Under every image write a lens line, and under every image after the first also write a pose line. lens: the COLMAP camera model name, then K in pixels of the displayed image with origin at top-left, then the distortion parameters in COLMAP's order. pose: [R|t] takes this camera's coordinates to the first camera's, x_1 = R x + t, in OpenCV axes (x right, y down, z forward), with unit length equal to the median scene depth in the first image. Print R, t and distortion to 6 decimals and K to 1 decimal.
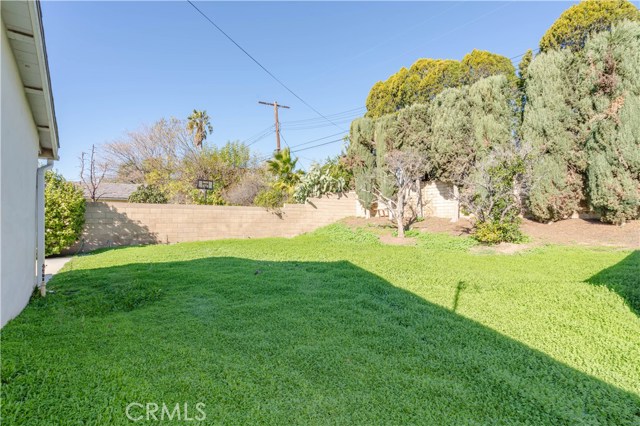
lens RADIAL K [[291.9, 0, 319.5], [0, 291.9, 213.7], [0, 0, 1]] dist [-0.000557, -0.000115]
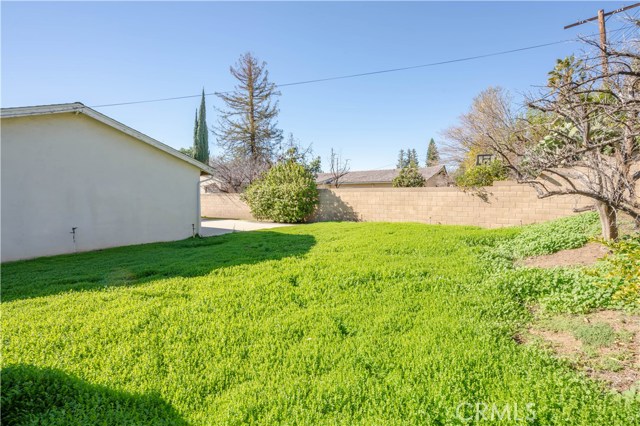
lens RADIAL K [[291.9, 0, 319.7], [0, 291.9, 214.2], [0, 0, 1]] dist [-0.000557, -0.000115]
pose [[0.320676, 0.056575, -0.945498, 0.545336], [0.018673, 0.997643, 0.066028, -0.010134], [0.947005, -0.038829, 0.318863, 0.452018]]
